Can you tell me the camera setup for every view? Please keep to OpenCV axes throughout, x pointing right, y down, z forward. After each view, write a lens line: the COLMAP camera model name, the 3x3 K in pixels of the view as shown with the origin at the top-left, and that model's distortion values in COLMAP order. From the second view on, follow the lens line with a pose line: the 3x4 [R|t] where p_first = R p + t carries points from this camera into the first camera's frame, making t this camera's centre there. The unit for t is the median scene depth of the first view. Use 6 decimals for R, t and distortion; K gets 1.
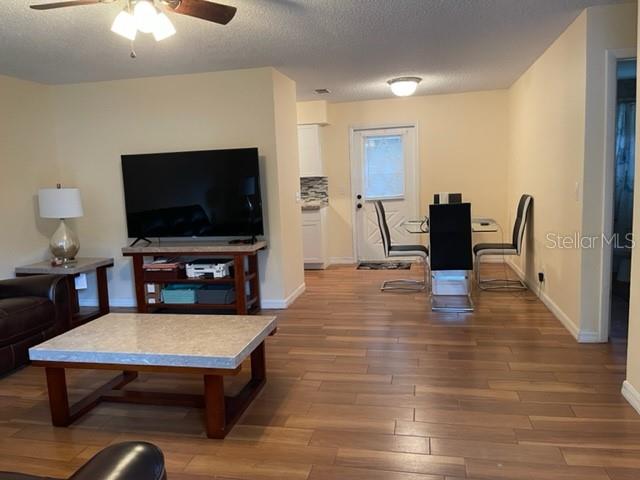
lens RADIAL K [[481.9, 0, 320.0], [0, 481.9, 240.0], [0, 0, 1]] dist [0.074574, -0.108031]
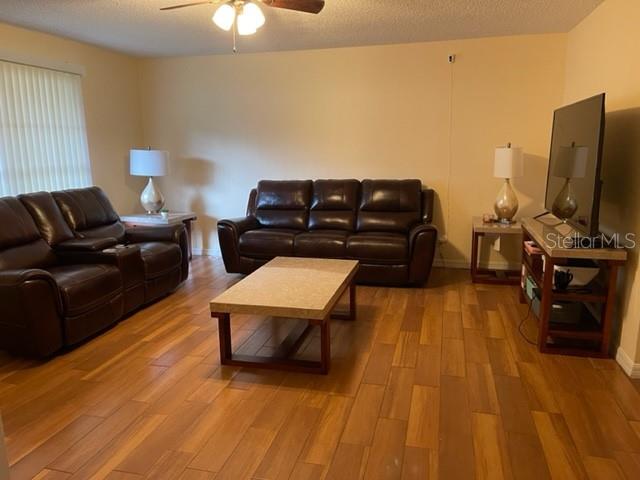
lens RADIAL K [[481.9, 0, 320.0], [0, 481.9, 240.0], [0, 0, 1]] dist [0.074574, -0.108031]
pose [[-0.034987, 0.230672, -0.972402, 0.505891], [-0.114052, 0.965720, 0.233191, -0.115879], [0.992858, 0.119063, -0.007479, 0.678640]]
